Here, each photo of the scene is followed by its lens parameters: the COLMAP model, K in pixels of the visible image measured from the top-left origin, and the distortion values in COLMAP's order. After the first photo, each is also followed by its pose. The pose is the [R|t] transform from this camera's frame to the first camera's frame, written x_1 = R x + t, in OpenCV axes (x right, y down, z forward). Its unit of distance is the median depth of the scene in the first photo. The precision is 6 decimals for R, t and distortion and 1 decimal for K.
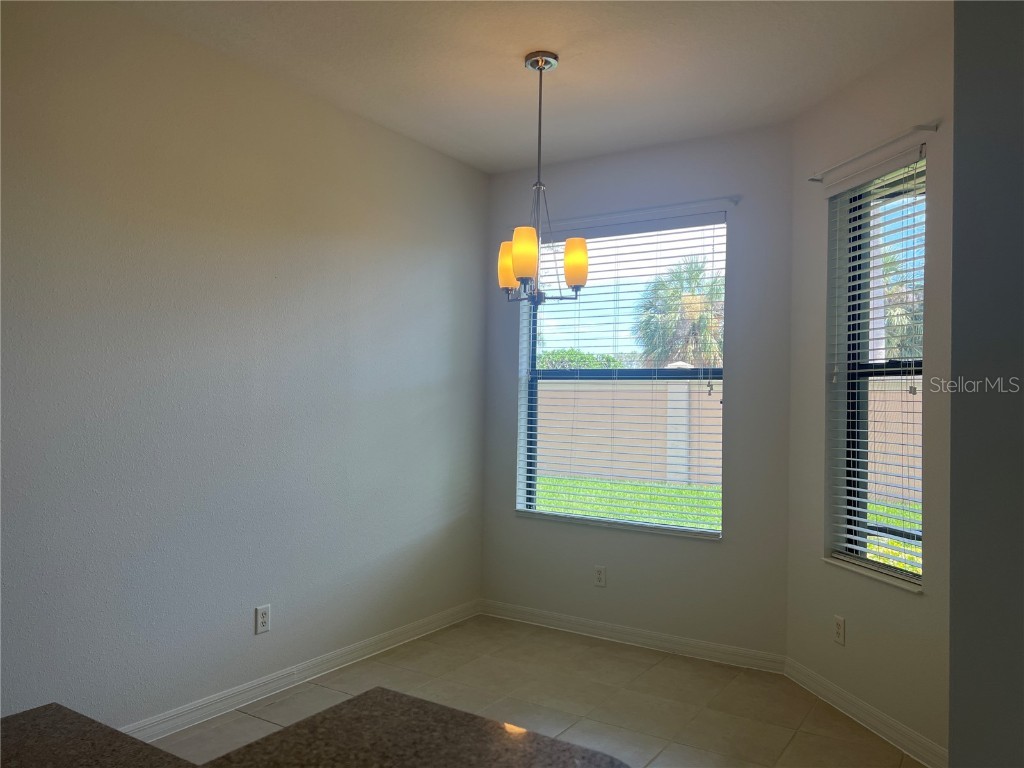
lens RADIAL K [[767.8, 0, 525.0], [0, 767.8, 389.5], [0, 0, 1]] dist [0.031030, -0.003411]
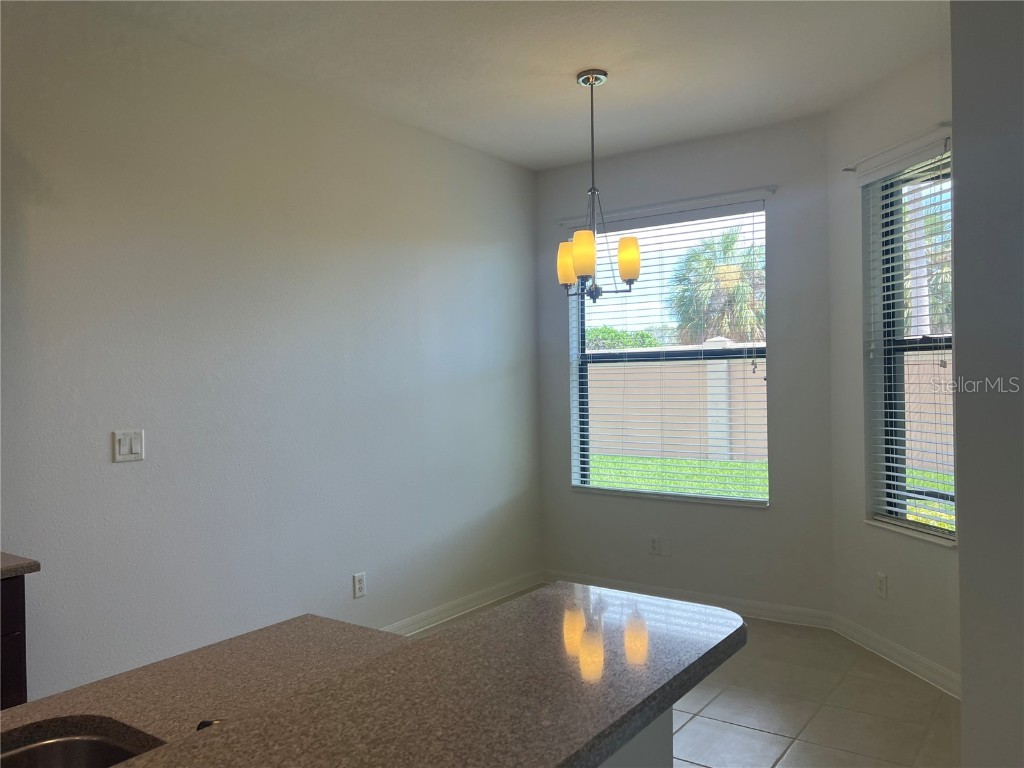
lens RADIAL K [[782.8, 0, 513.7], [0, 782.8, 388.0], [0, 0, 1]] dist [0.047877, -0.068213]
pose [[0.997967, -0.033991, -0.053920, -0.040902], [0.035272, 0.999114, 0.022979, -0.010219], [0.053091, -0.024834, 0.998281, -0.128585]]
